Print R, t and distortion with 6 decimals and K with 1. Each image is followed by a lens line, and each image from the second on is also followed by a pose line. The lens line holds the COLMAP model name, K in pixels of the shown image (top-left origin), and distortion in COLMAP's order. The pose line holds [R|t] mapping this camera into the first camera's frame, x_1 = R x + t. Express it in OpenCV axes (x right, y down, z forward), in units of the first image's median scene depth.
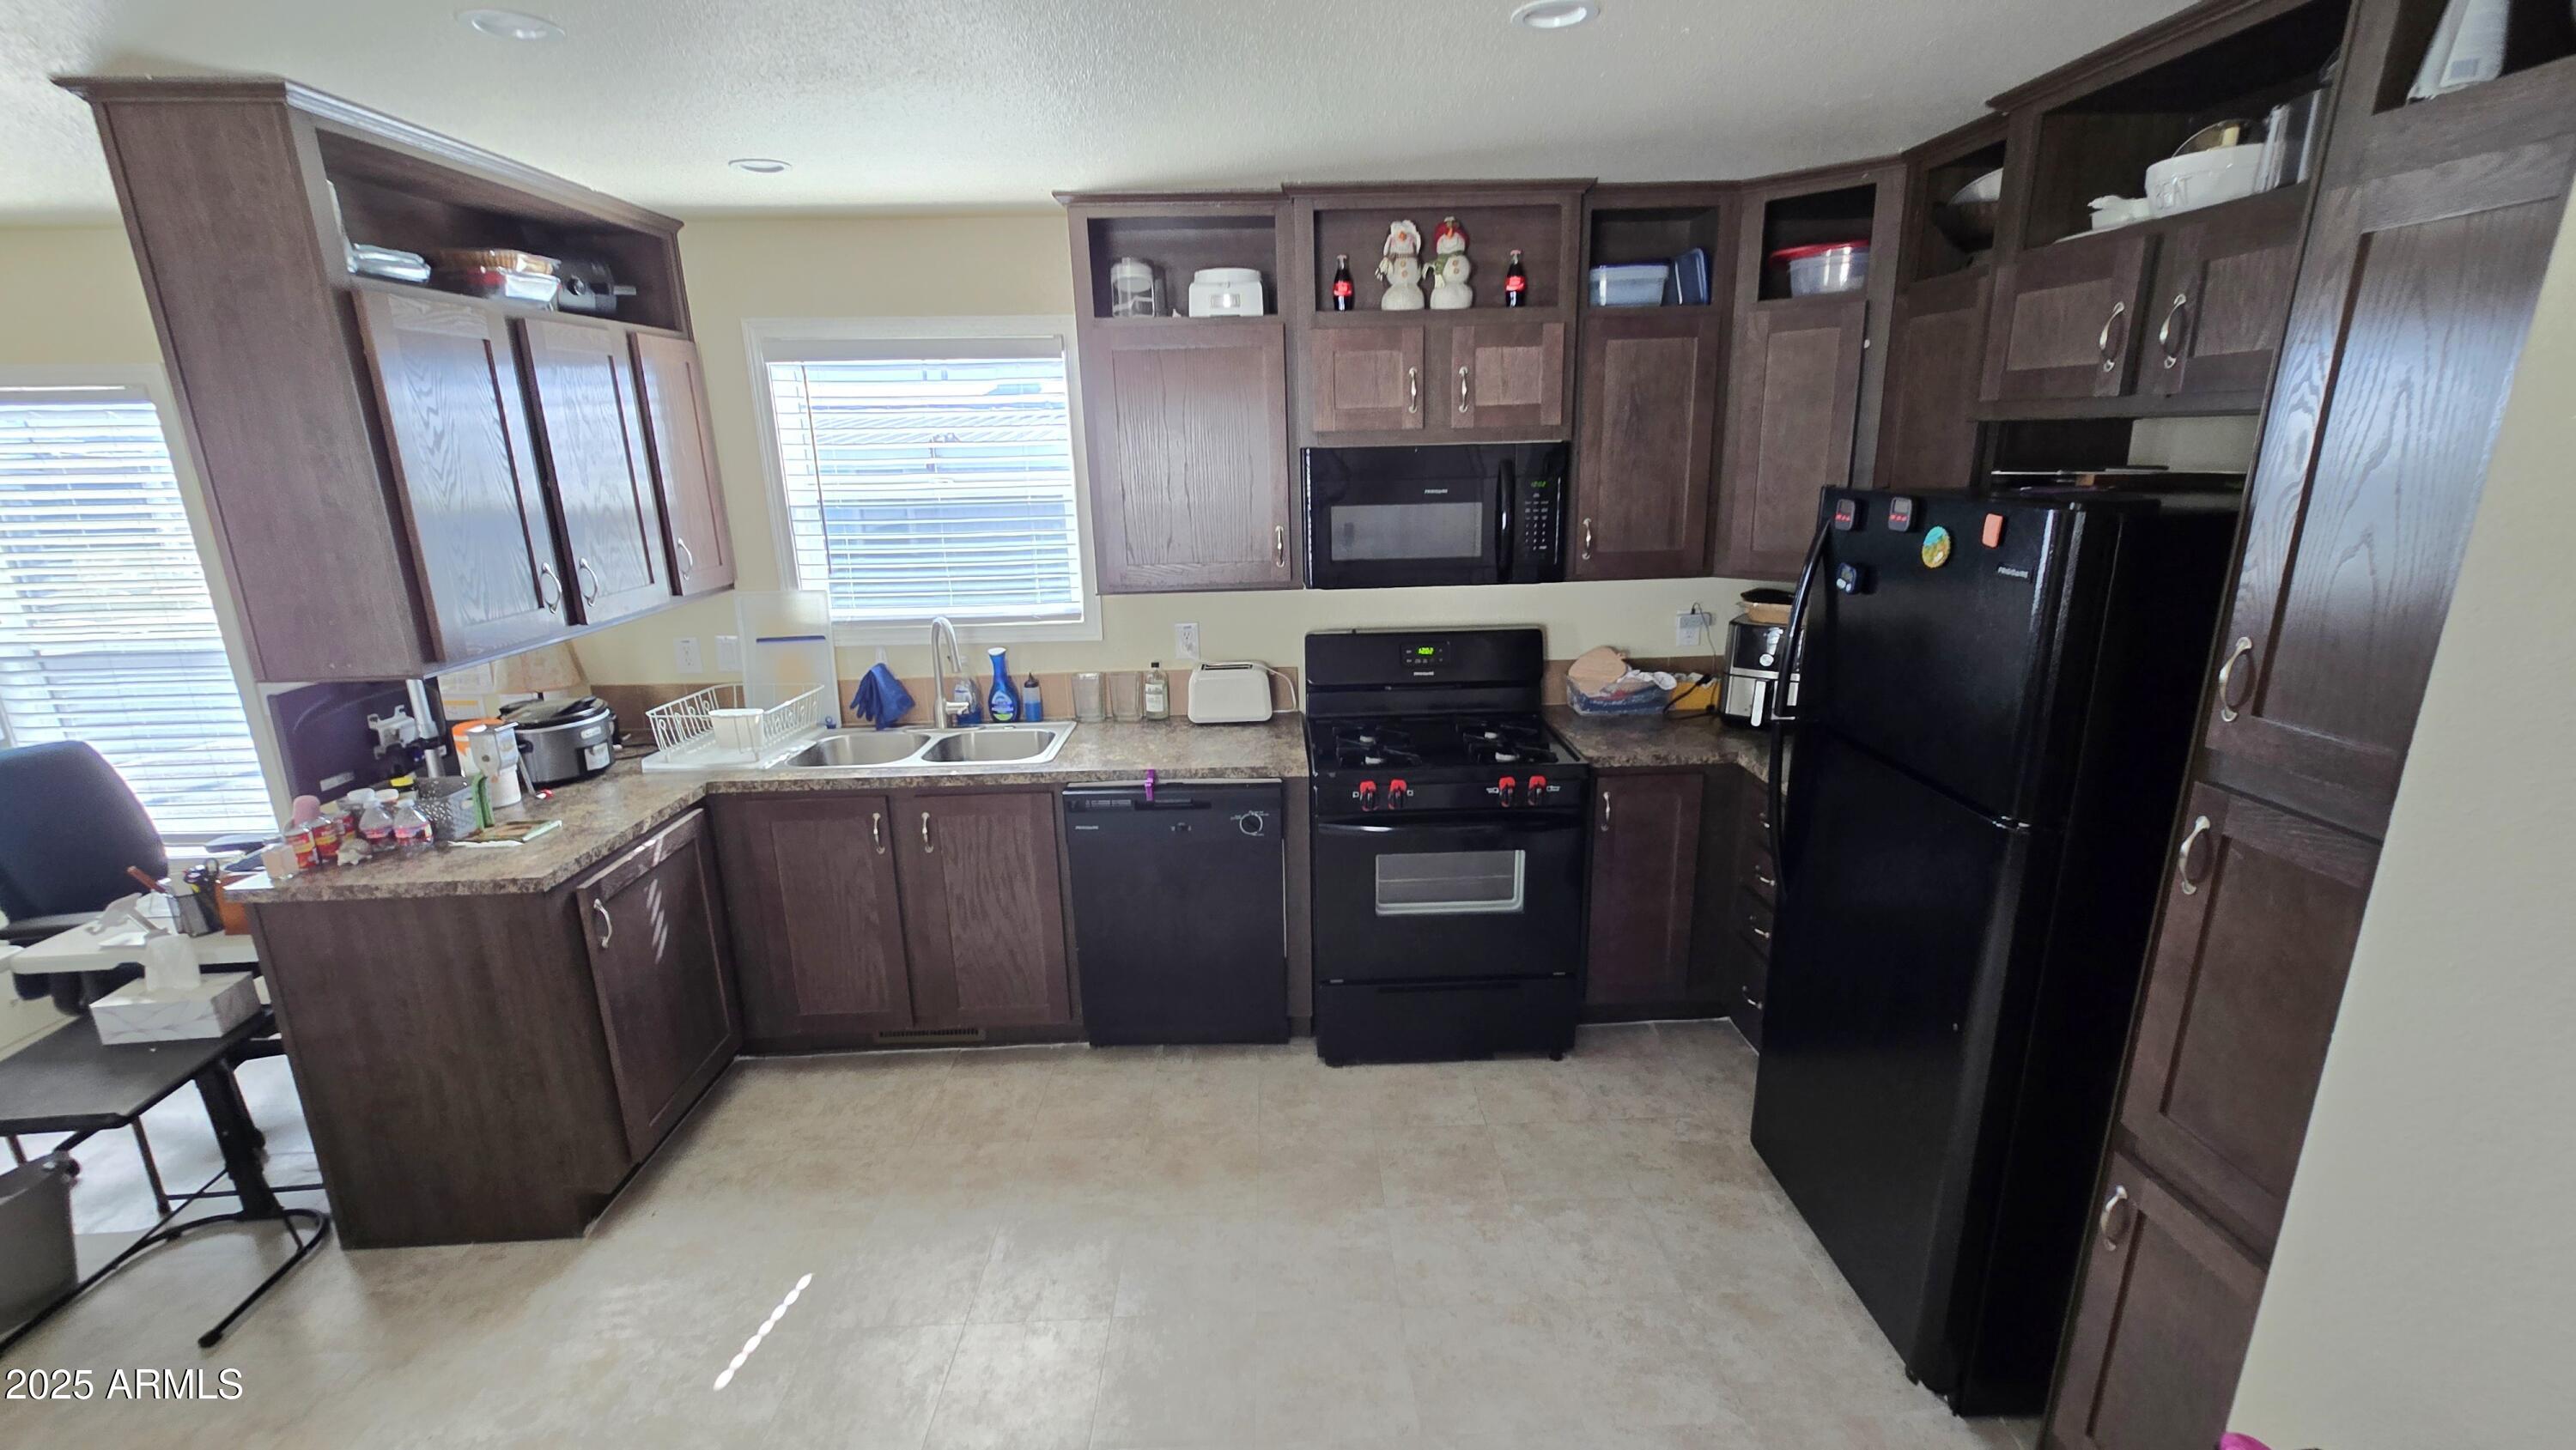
lens RADIAL K [[1066.7, 0, 1310.9], [0, 1066.7, 727.3], [0, 0, 1]] dist [0.000301, 0.000129]
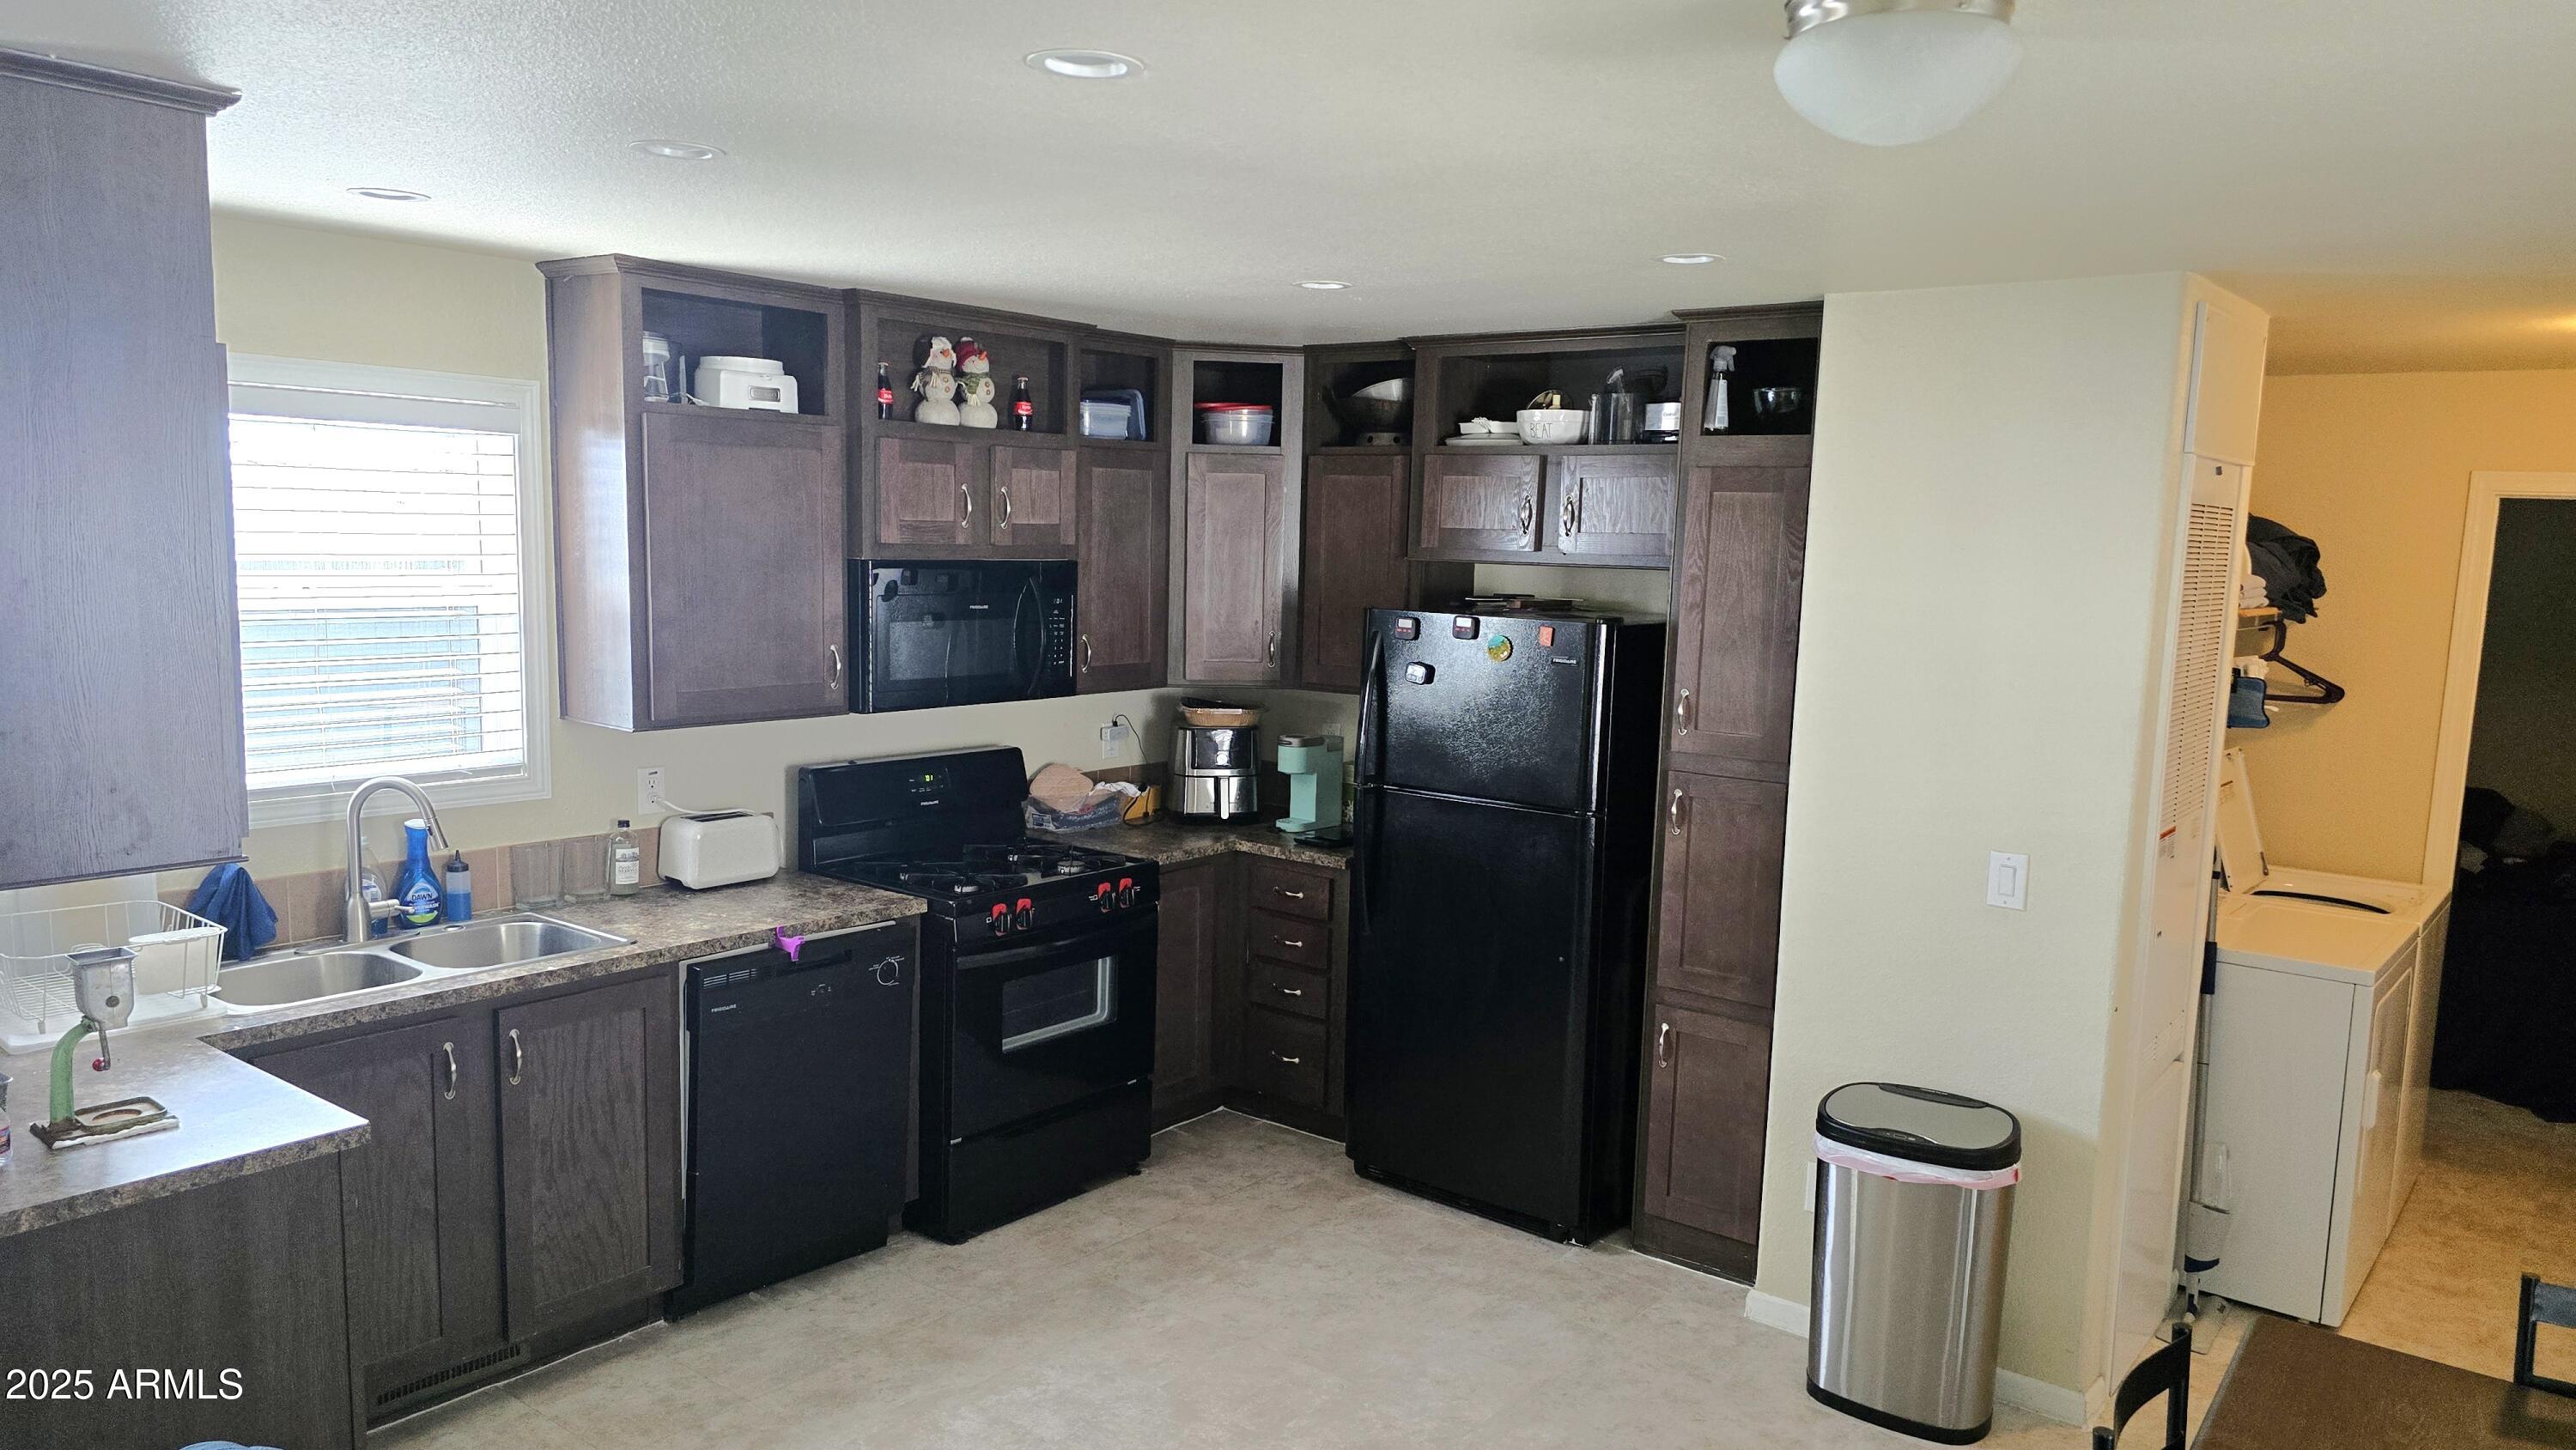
lens RADIAL K [[1763.0, 0, 1288.0], [0, 1763.0, 725.0], [0, 0, 1]] dist [0.027566, -0.001682]
pose [[0.646015, -0.046980, 0.761877, -0.944347], [0.156019, 0.985160, -0.071544, 0.044361], [-0.747210, 0.165086, 0.643758, -0.228941]]
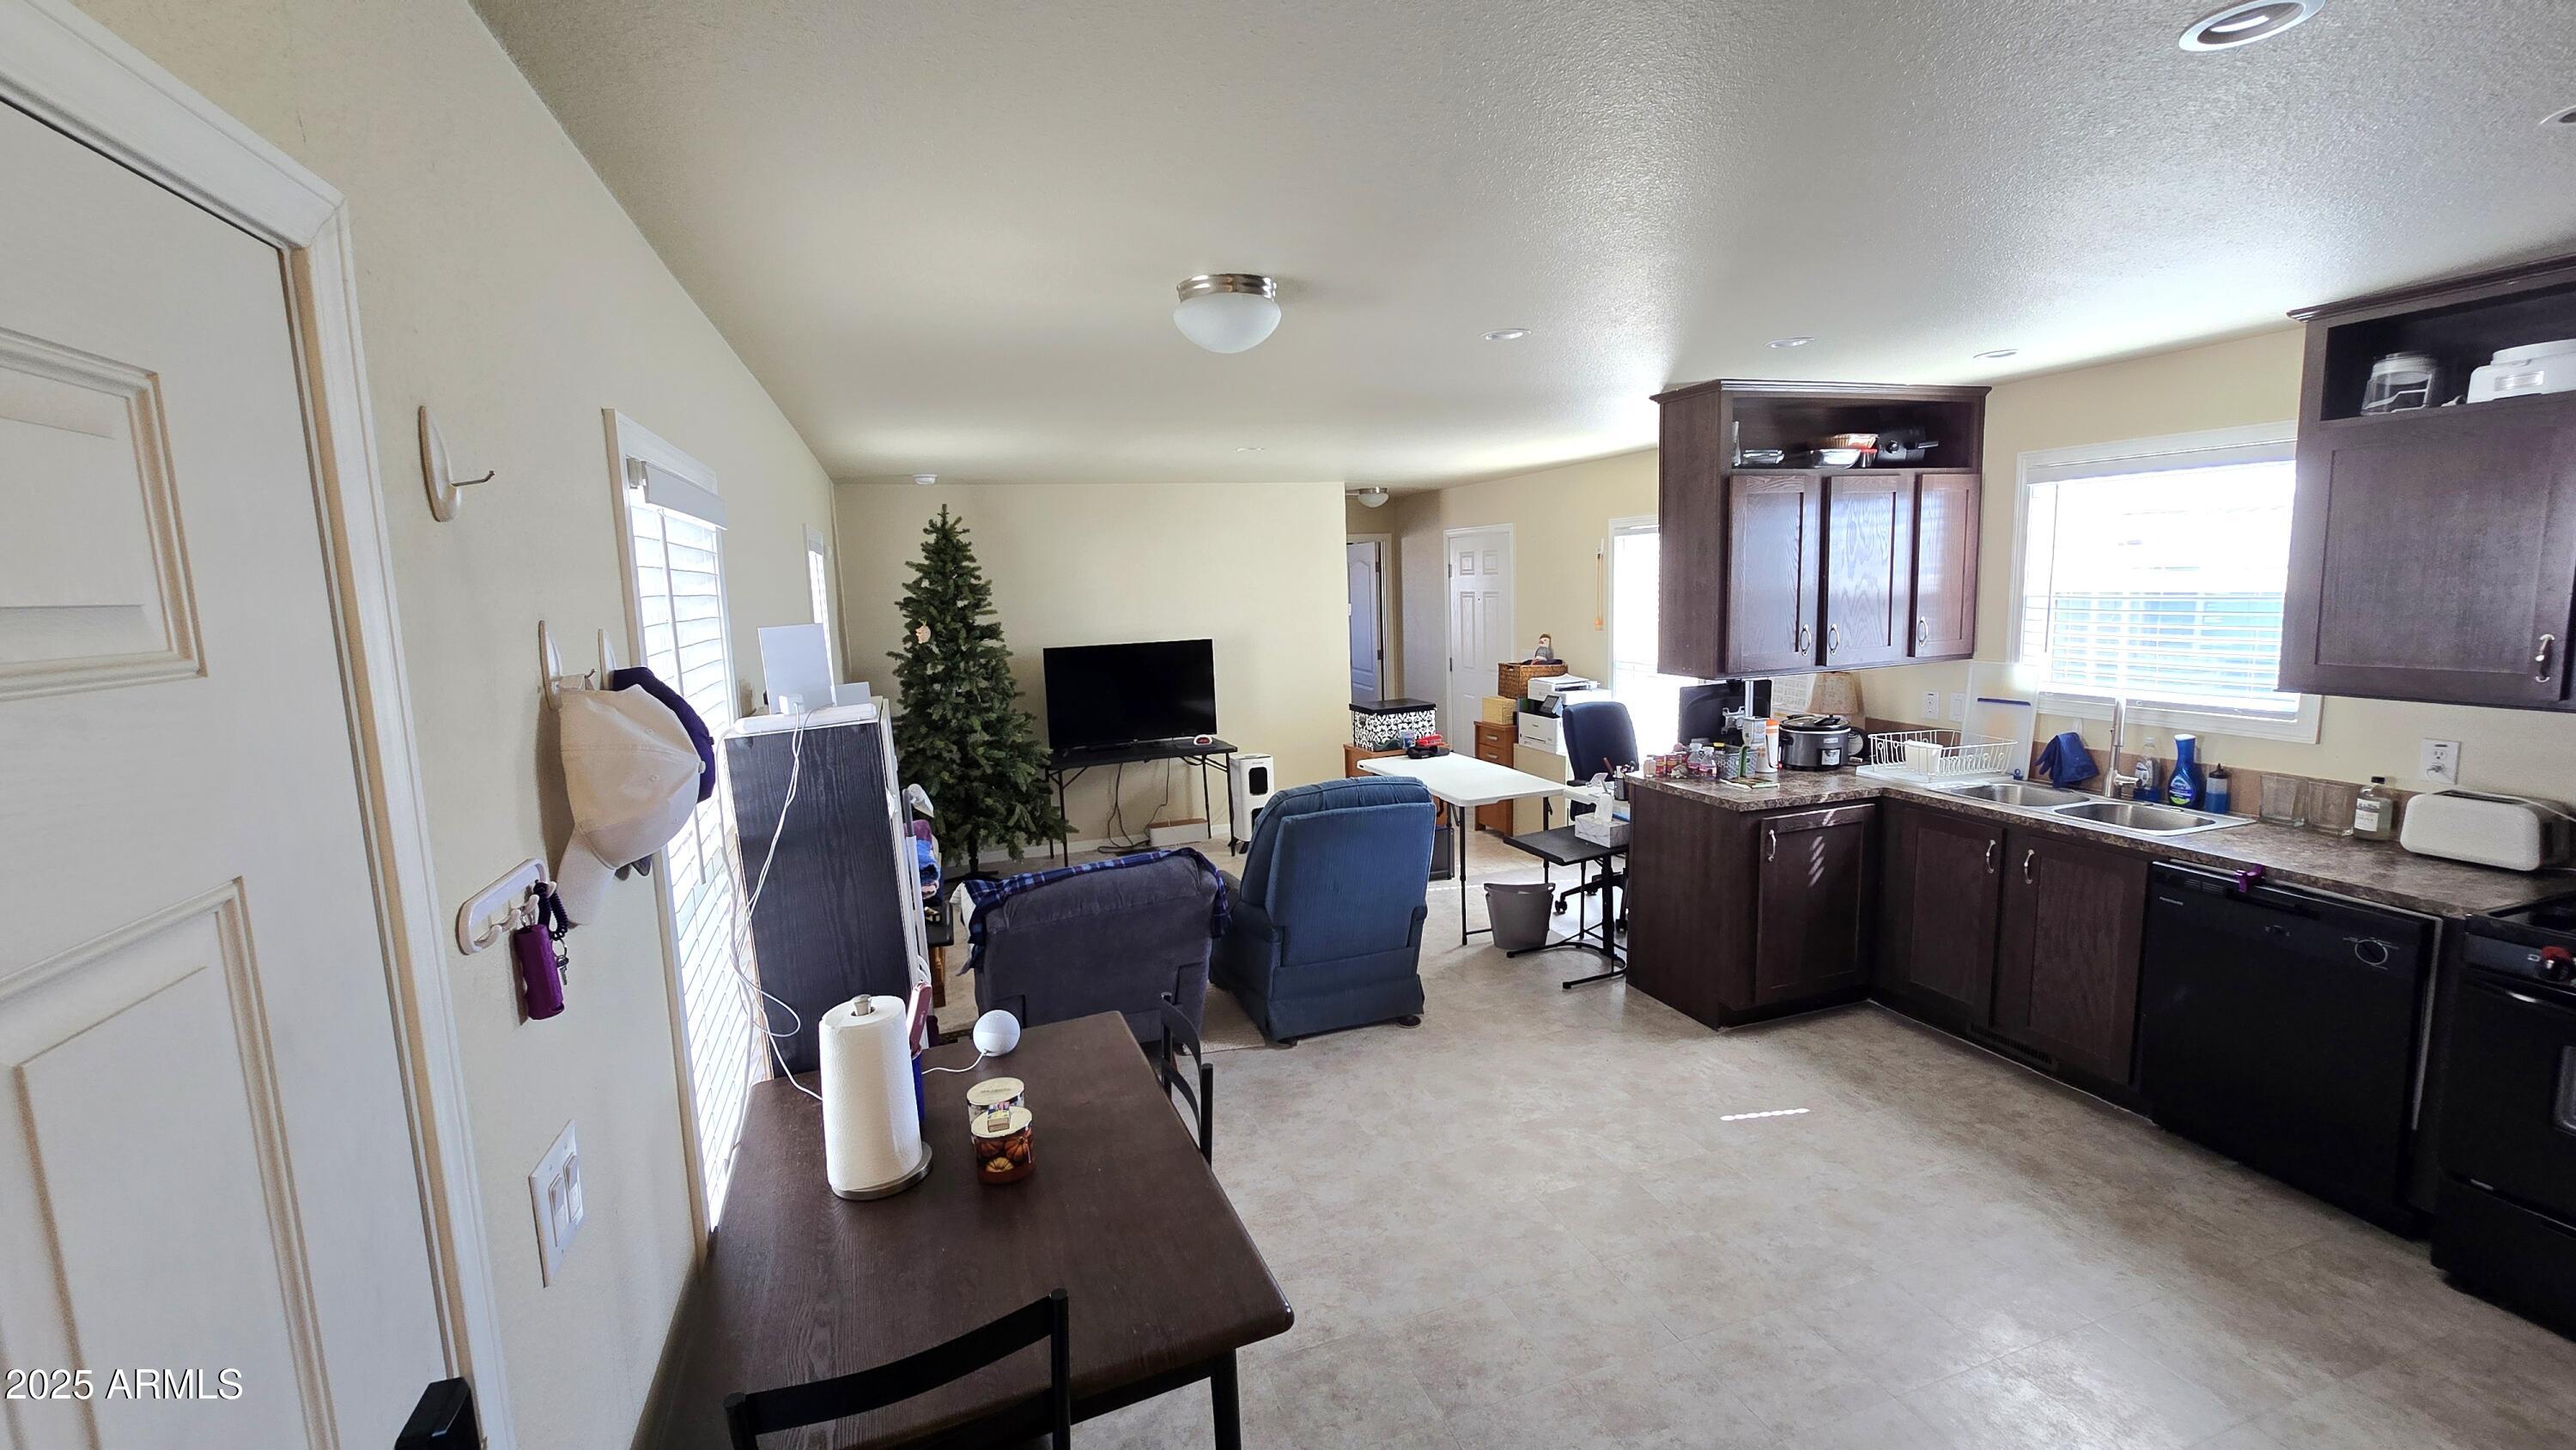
lens RADIAL K [[1040.0, 0, 1281.9], [0, 1040.0, 709.5], [0, 0, 1]] dist [-0.001318, -0.000288]
pose [[0.286608, 0.130390, -0.949133, 0.483977], [-0.223176, 0.972527, 0.066211, 0.037983], [0.931691, 0.192847, 0.307834, -0.170964]]
